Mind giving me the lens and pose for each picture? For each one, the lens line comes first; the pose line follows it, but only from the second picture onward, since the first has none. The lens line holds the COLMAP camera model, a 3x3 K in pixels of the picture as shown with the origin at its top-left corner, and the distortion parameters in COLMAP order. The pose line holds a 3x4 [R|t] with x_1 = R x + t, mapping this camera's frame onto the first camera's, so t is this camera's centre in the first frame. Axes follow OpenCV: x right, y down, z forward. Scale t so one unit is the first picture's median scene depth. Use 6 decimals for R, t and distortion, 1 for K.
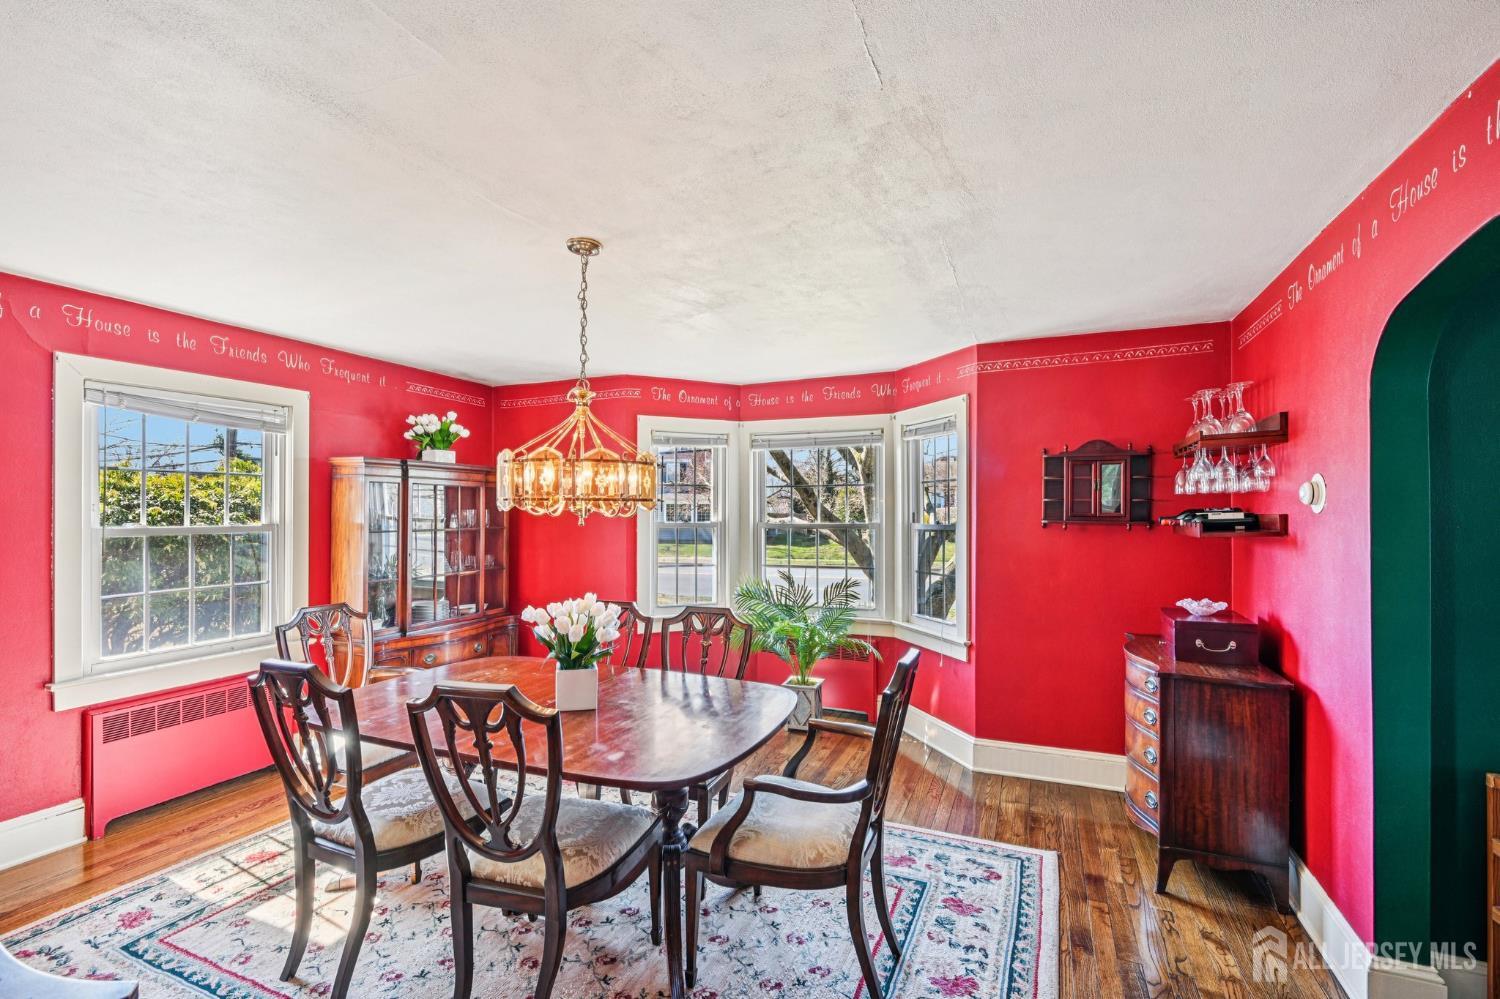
lens RADIAL K [[677.1, 0, 742.3], [0, 677.1, 508.3], [0, 0, 1]] dist [0.004088, -0.000068]
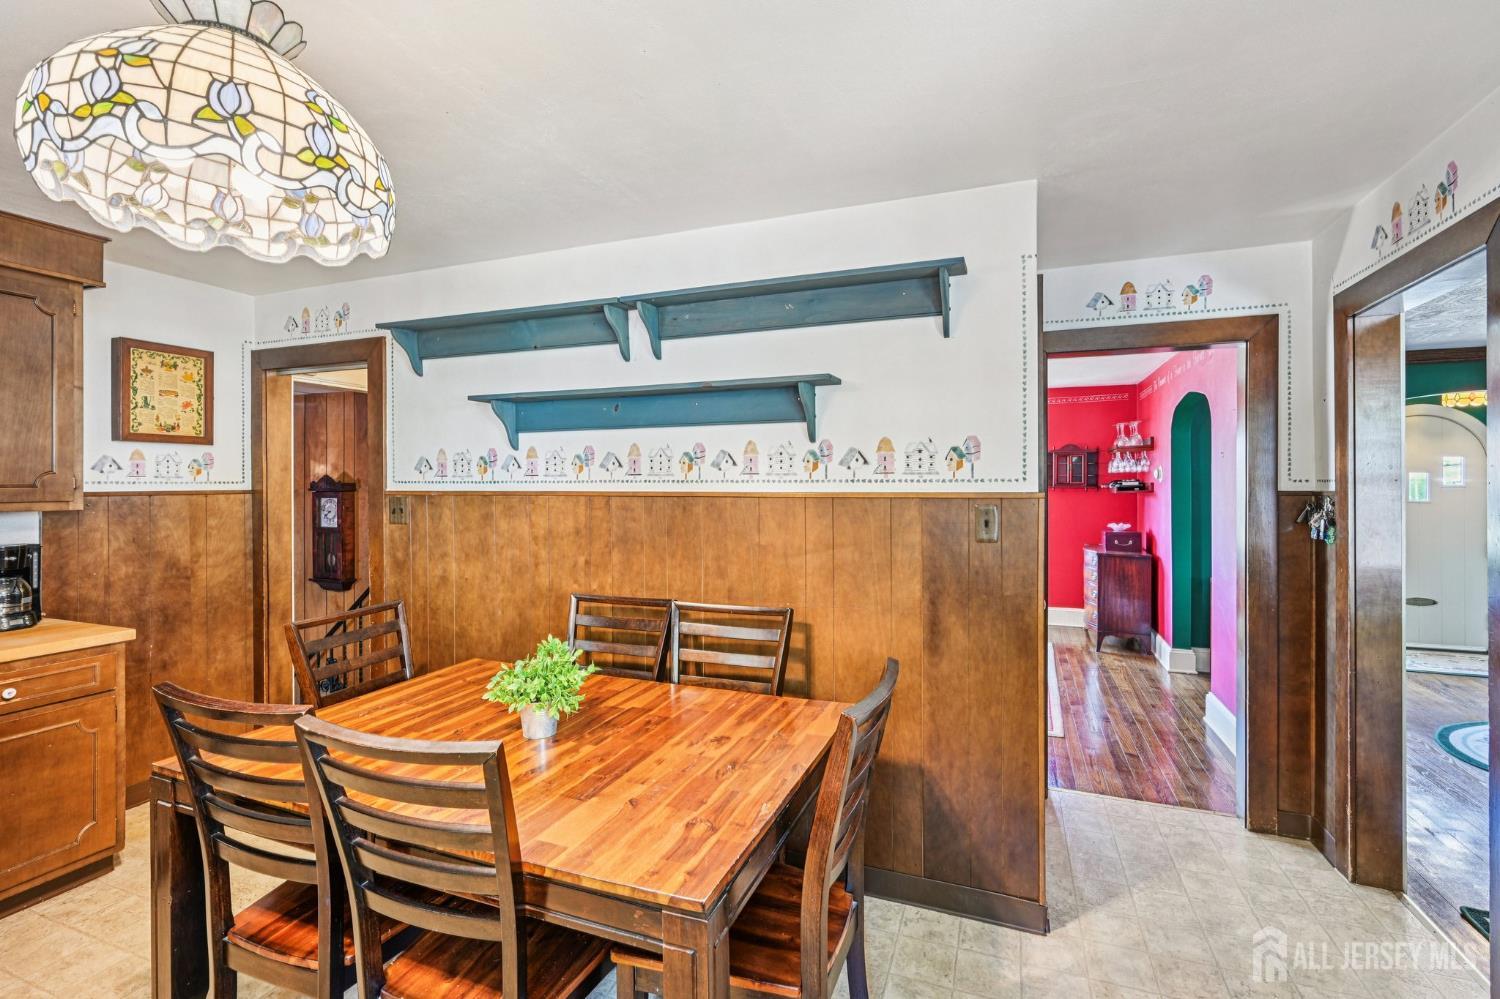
lens RADIAL K [[677.1, 0, 764.6], [0, 677.1, 483.7], [0, 0, 1]] dist [0.004088, -0.000068]
pose [[0.998098, 0.001769, 0.061617, -0.553180], [-0.002283, 0.999963, 0.008279, -0.002143], [-0.061600, -0.008404, 0.998066, -1.038347]]
